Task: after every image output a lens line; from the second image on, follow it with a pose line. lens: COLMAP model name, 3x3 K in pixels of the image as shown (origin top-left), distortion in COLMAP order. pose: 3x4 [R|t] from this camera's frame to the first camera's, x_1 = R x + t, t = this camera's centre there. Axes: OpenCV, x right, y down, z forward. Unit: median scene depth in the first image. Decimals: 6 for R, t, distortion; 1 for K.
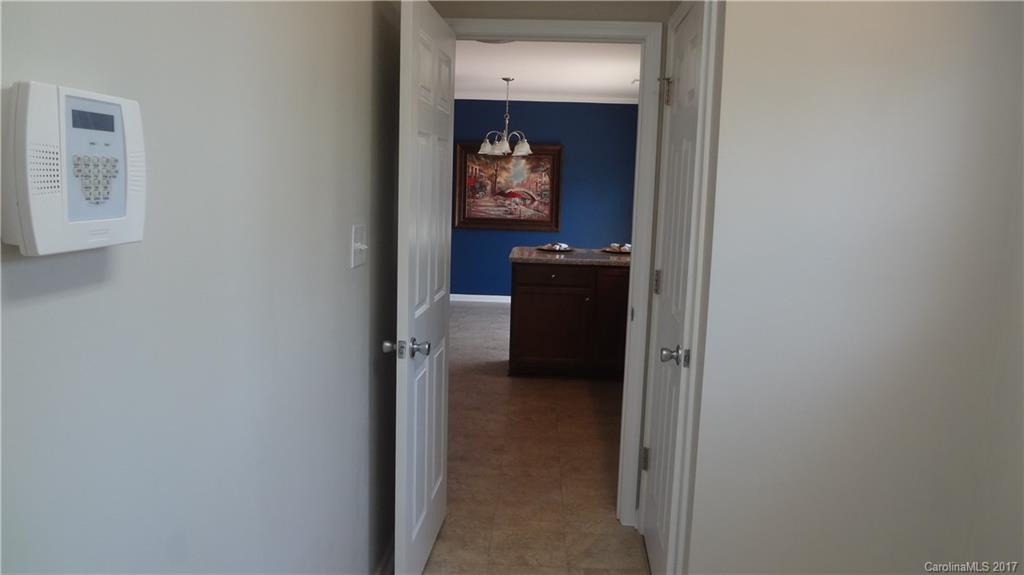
lens RADIAL K [[756.6, 0, 509.1], [0, 756.6, 289.4], [0, 0, 1]] dist [-0.053729, 0.007890]
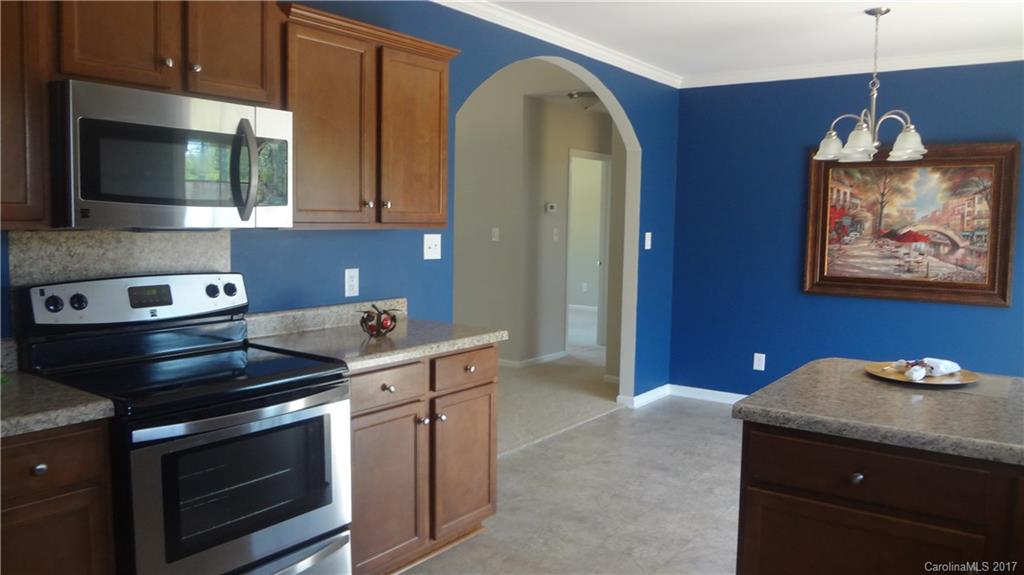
lens RADIAL K [[756.6, 0, 508.3], [0, 756.6, 286.6], [0, 0, 1]] dist [-0.053729, 0.007890]
pose [[0.826696, 0.028948, -0.561903, 0.067831], [-0.064139, 0.997014, -0.043001, -0.046623], [0.558981, 0.071588, 0.826085, 0.386843]]
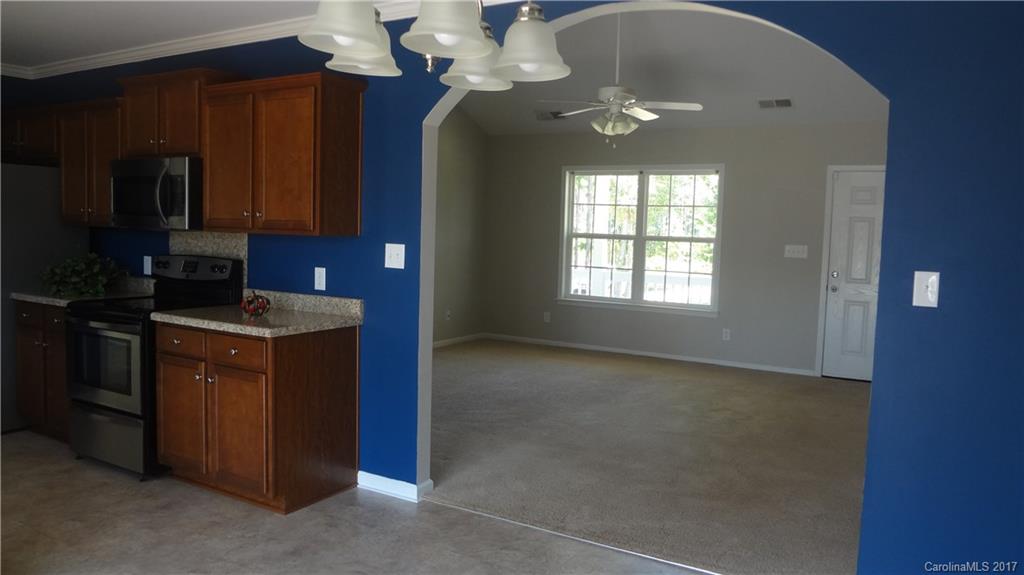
lens RADIAL K [[756.6, 0, 518.5], [0, 756.6, 280.9], [0, 0, 1]] dist [-0.053729, 0.007890]
pose [[-0.473124, 0.015657, -0.880857, 0.142493], [-0.164818, 0.980616, 0.105957, -0.126259], [0.865441, 0.195312, -0.461373, 0.962324]]
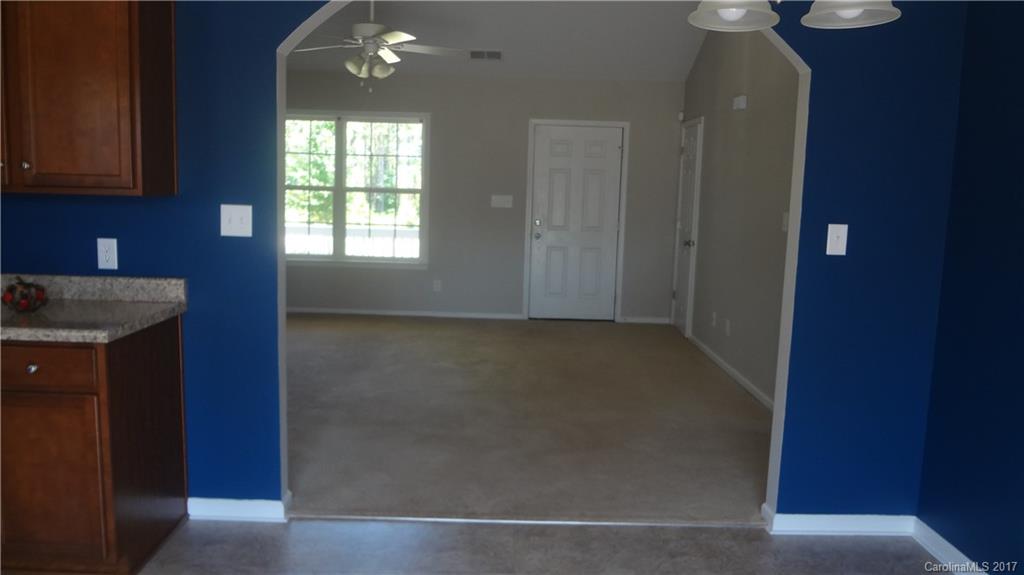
lens RADIAL K [[756.6, 0, 515.0], [0, 756.6, 278.6], [0, 0, 1]] dist [-0.053729, 0.007890]
pose [[0.050532, 0.089375, -0.994715, 0.136720], [-0.164093, 0.983195, 0.080004, -0.104822], [0.985150, 0.159183, 0.064349, 0.806532]]
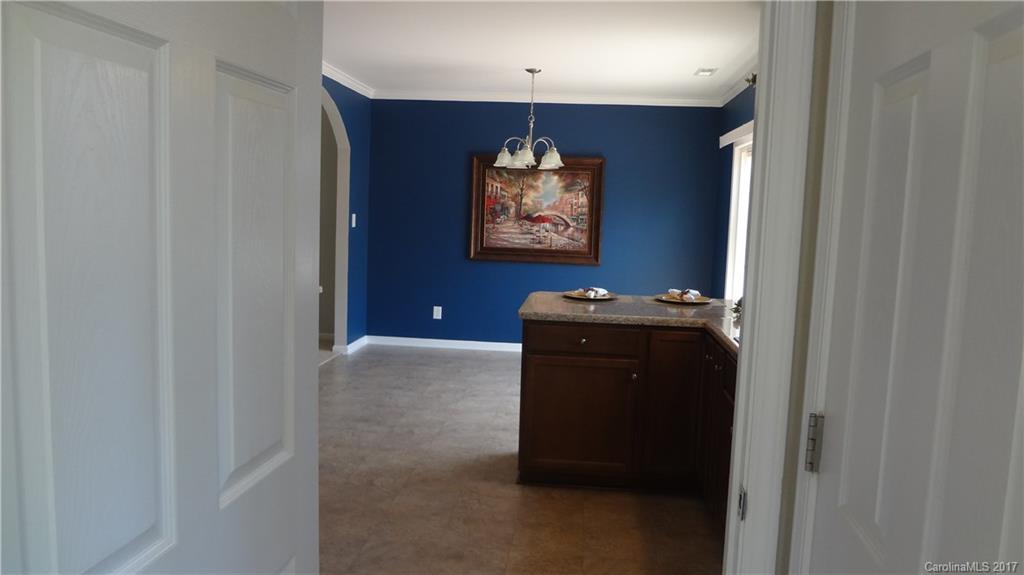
lens RADIAL K [[756.6, 0, 512.5], [0, 756.6, 285.6], [0, 0, 1]] dist [-0.053729, 0.007890]
pose [[0.998365, 0.010248, -0.056226, 0.019669], [-0.012300, 0.999266, -0.036275, -0.025067], [0.055813, 0.036908, 0.997759, 0.197460]]
